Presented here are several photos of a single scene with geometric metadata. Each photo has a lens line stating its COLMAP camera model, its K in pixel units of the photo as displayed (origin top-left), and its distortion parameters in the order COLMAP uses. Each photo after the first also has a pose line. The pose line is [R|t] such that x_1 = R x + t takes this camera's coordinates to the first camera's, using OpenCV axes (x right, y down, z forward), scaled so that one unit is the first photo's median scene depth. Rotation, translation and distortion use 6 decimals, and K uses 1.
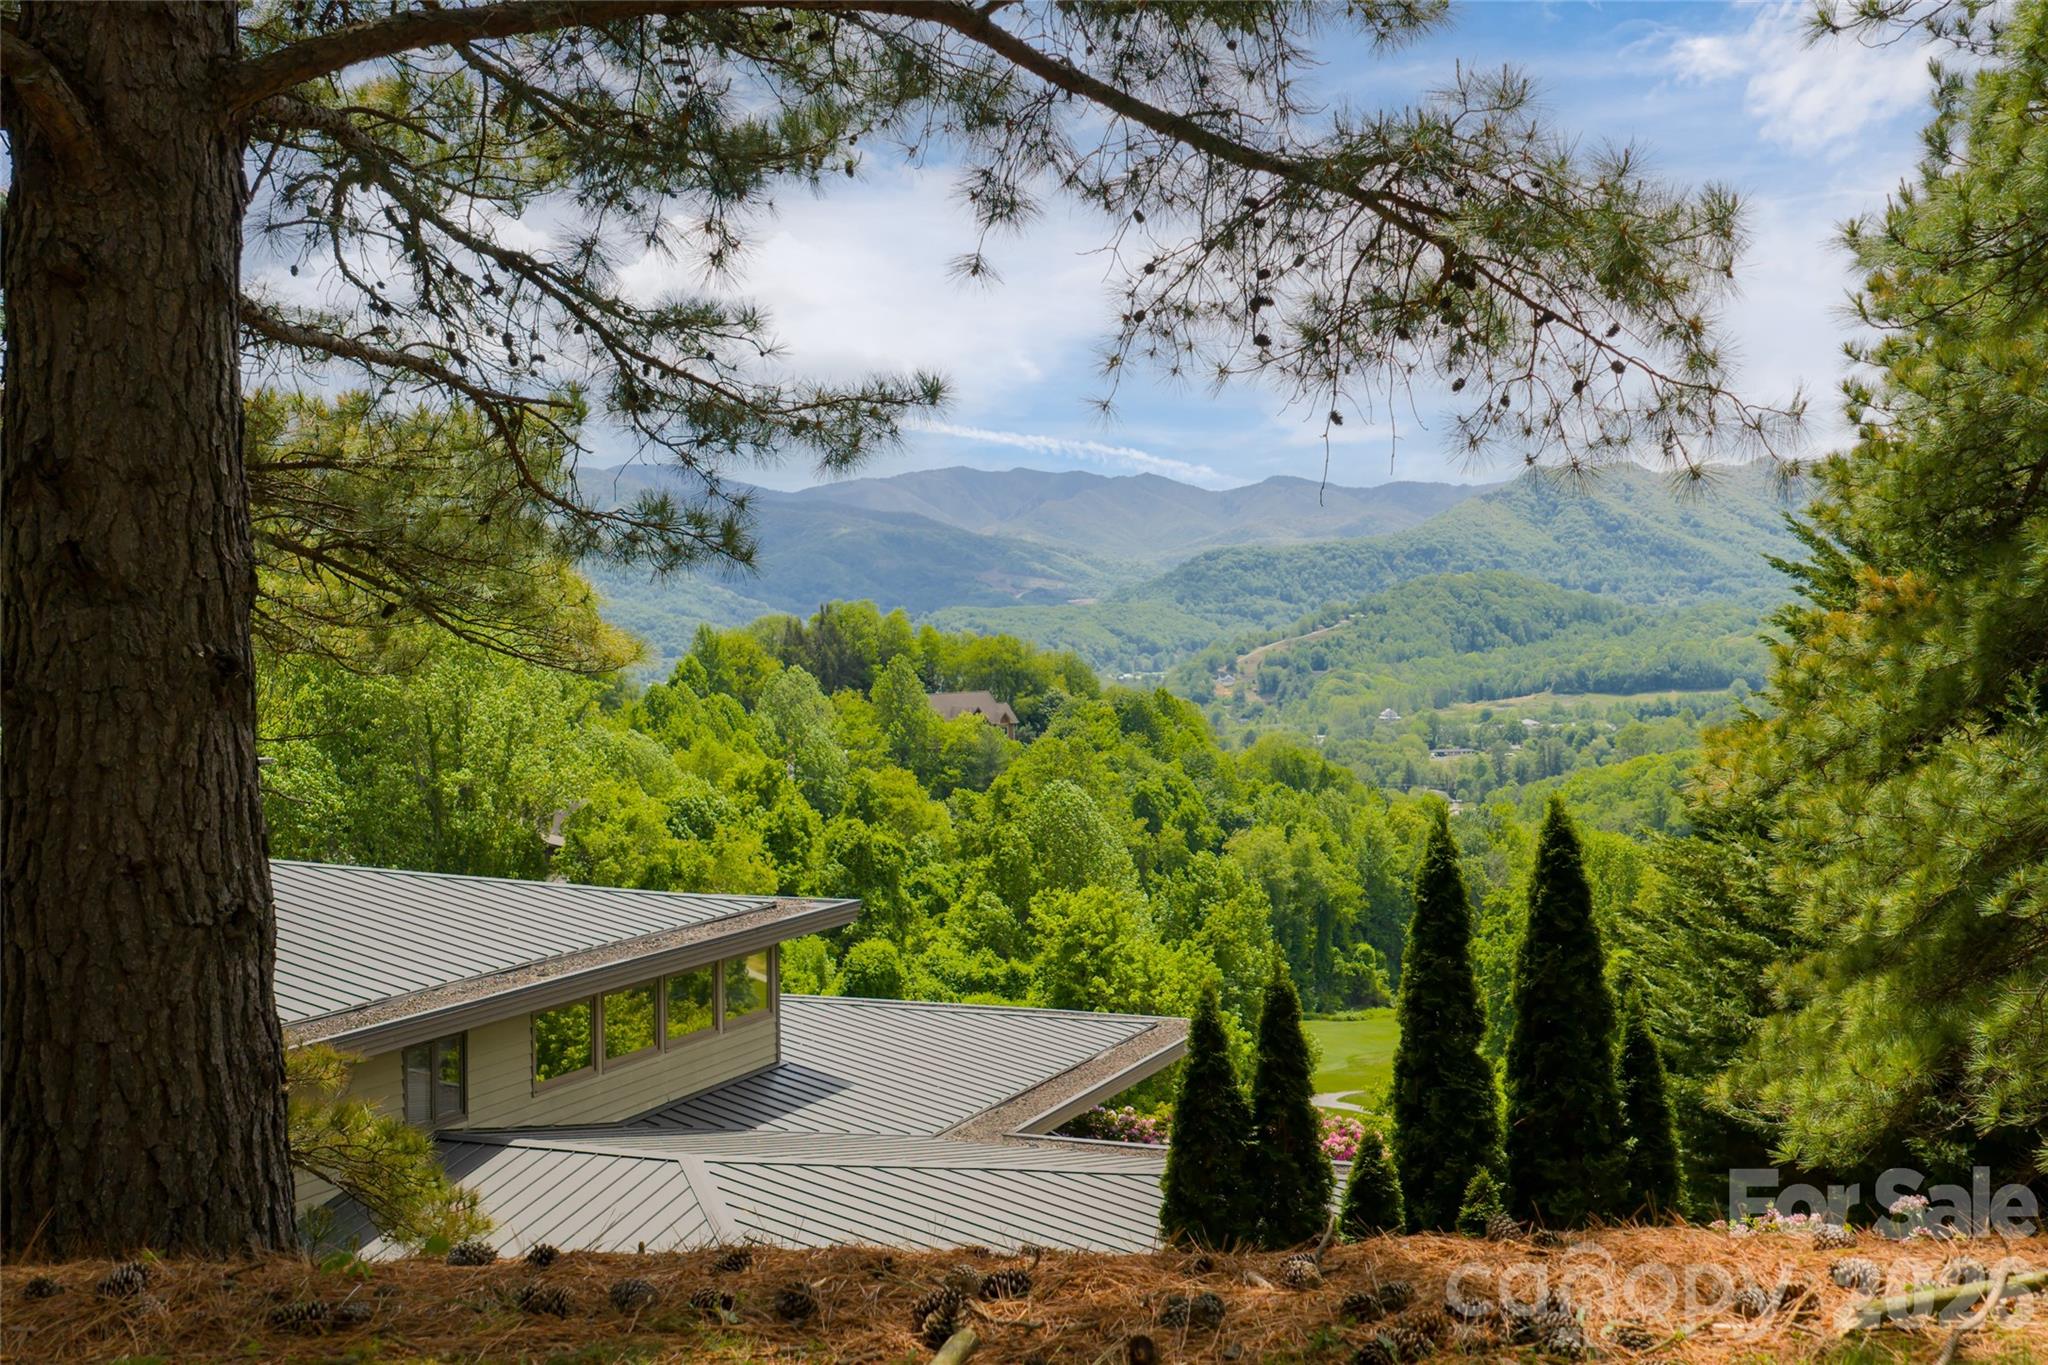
lens RADIAL K [[1695.9, 0, 1038.5], [0, 1695.9, 702.4], [0, 0, 1]] dist [0.028265, -0.040549]
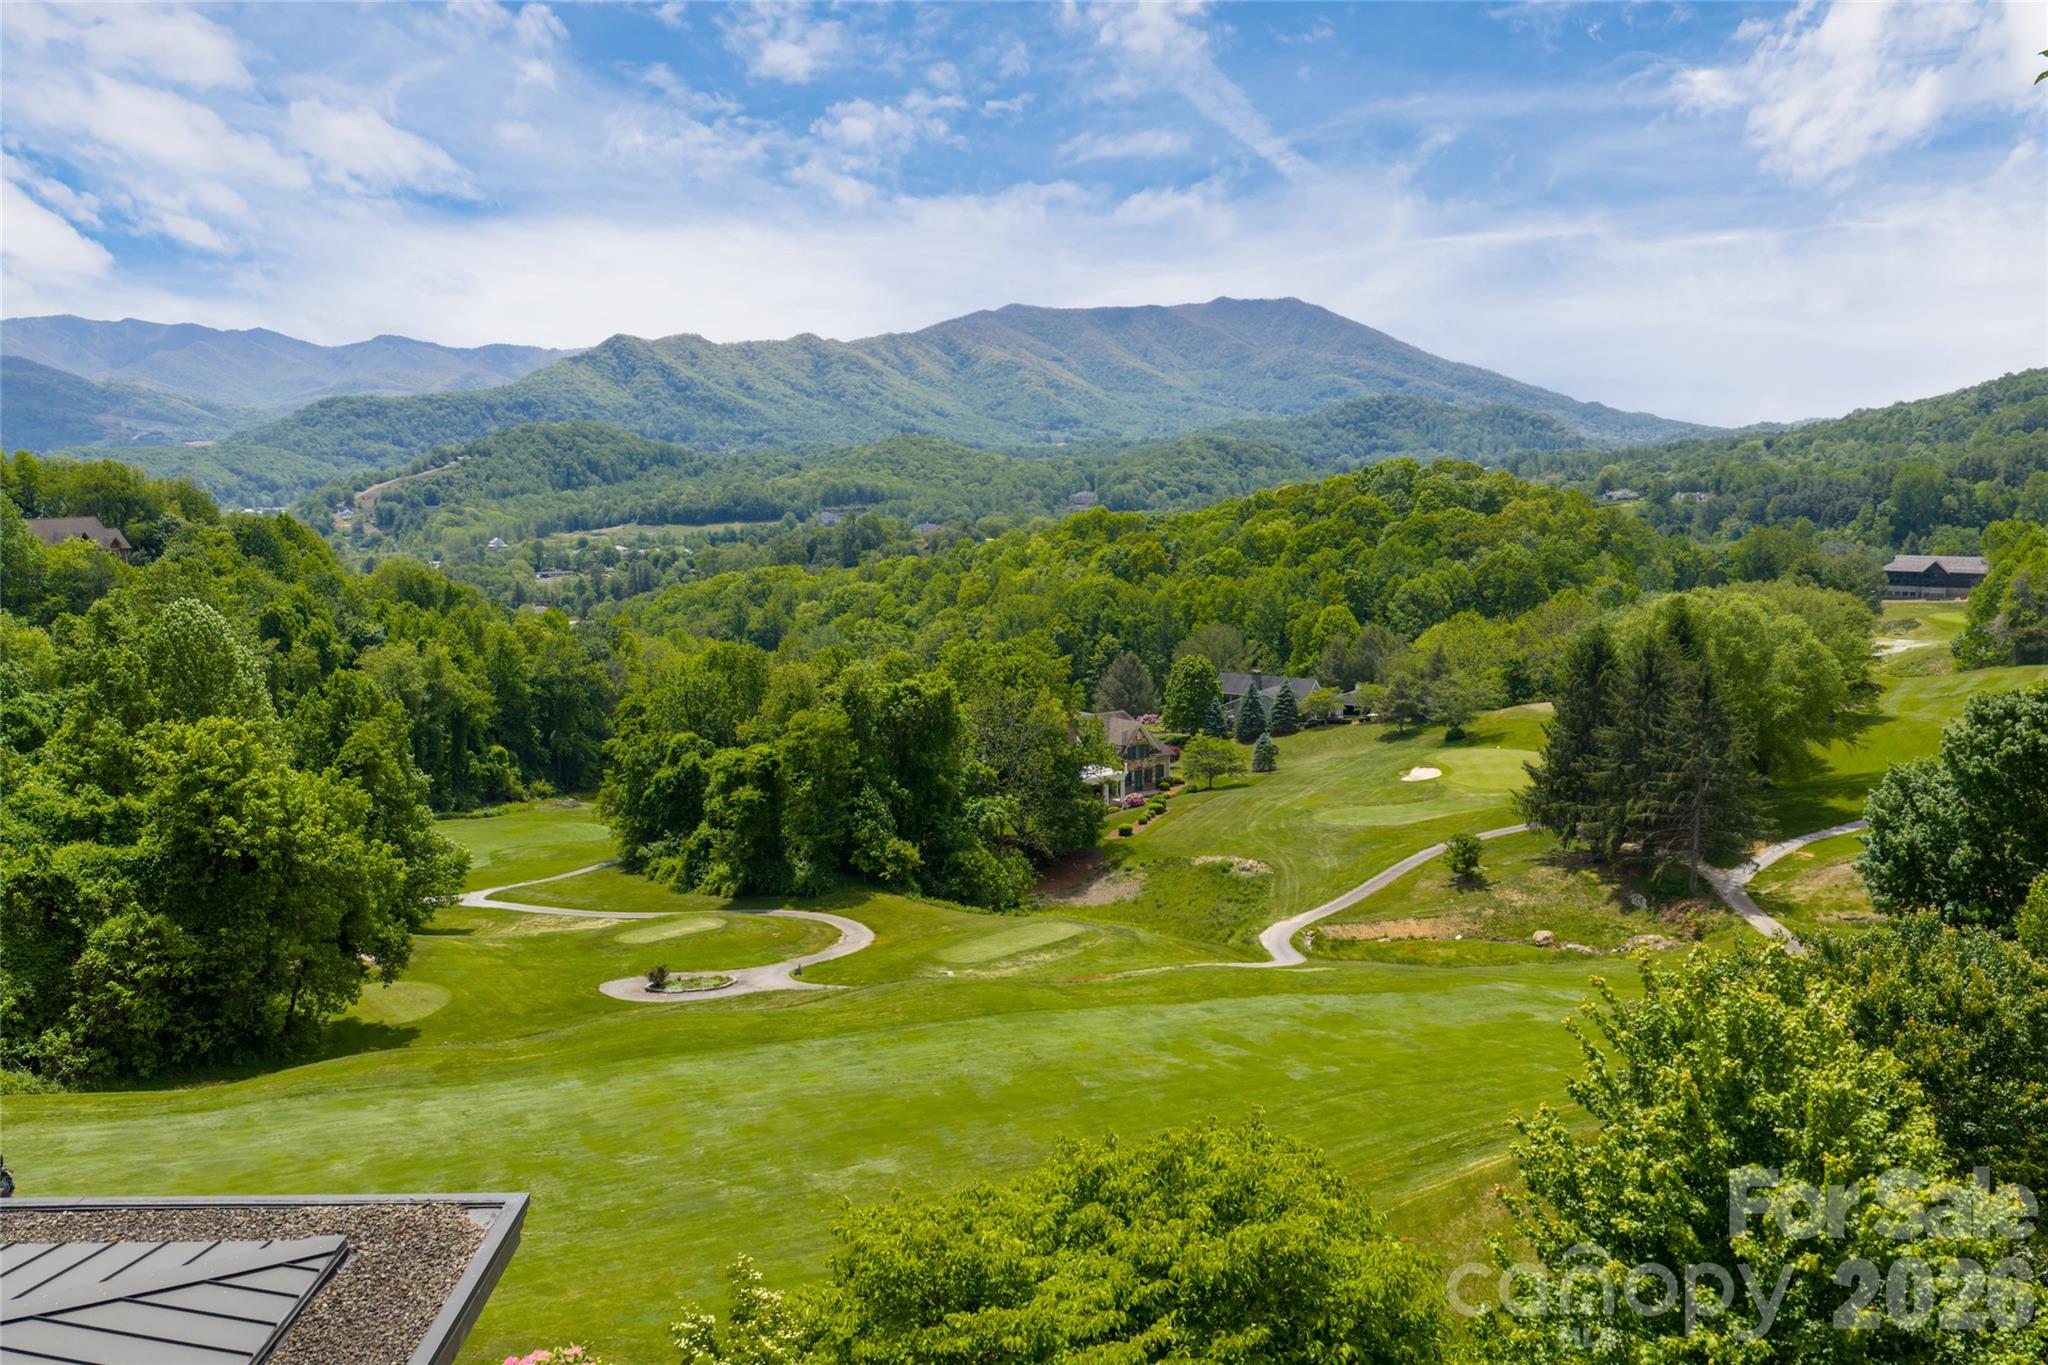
lens RADIAL K [[1695.9, 0, 1038.5], [0, 1695.9, 702.4], [0, 0, 1]] dist [0.028265, -0.040549]
pose [[0.884453, -0.048371, 0.464115, -0.011569], [-0.003502, 0.993897, 0.110260, -0.012972], [-0.466616, -0.099145, 0.878886, -0.196555]]
